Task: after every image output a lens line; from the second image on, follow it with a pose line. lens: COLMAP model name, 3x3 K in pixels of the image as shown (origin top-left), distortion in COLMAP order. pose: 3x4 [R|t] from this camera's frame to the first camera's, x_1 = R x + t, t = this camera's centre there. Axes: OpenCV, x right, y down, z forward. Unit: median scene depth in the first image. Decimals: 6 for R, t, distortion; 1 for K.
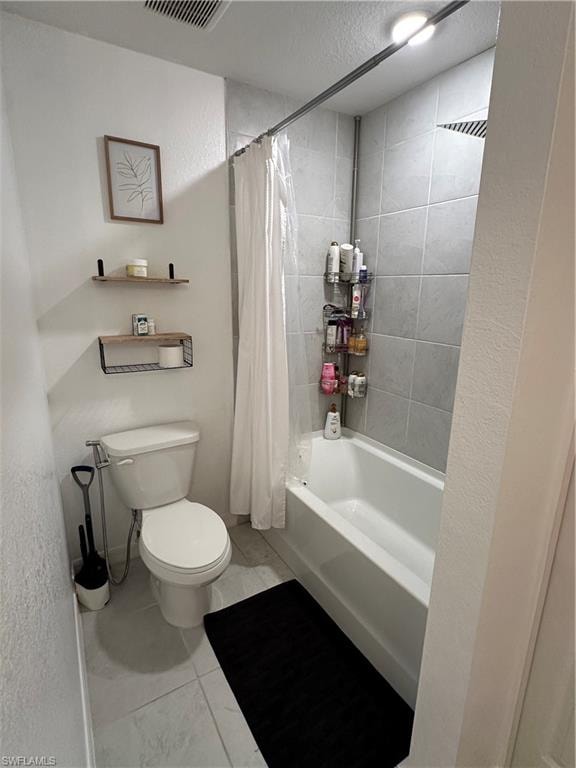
lens RADIAL K [[388.1, 0, 289.0], [0, 388.1, 382.4], [0, 0, 1]] dist [-0.001965, -0.000145]
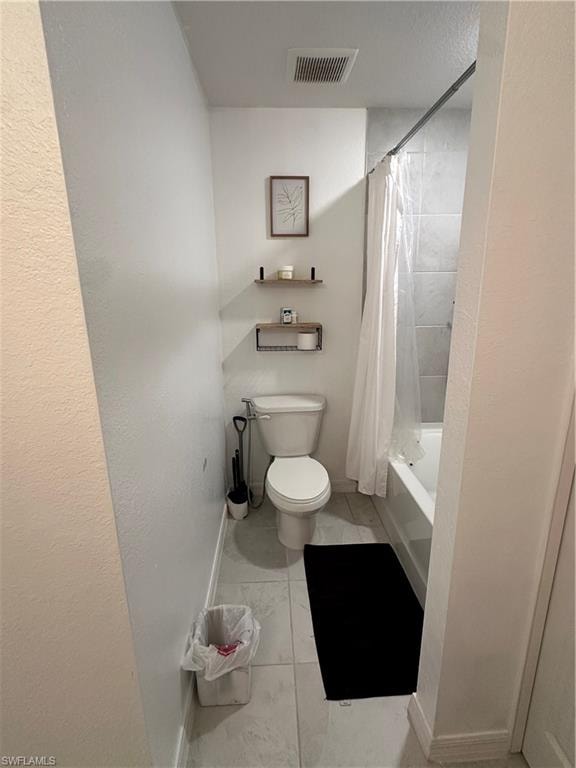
lens RADIAL K [[388.1, 0, 288.0], [0, 388.1, 383.5], [0, 0, 1]] dist [-0.001965, -0.000145]
pose [[0.880032, 0.096349, -0.465038, 0.259745], [-0.090900, 0.995273, 0.034189, 0.034438], [0.466134, 0.012185, 0.884630, -0.155028]]
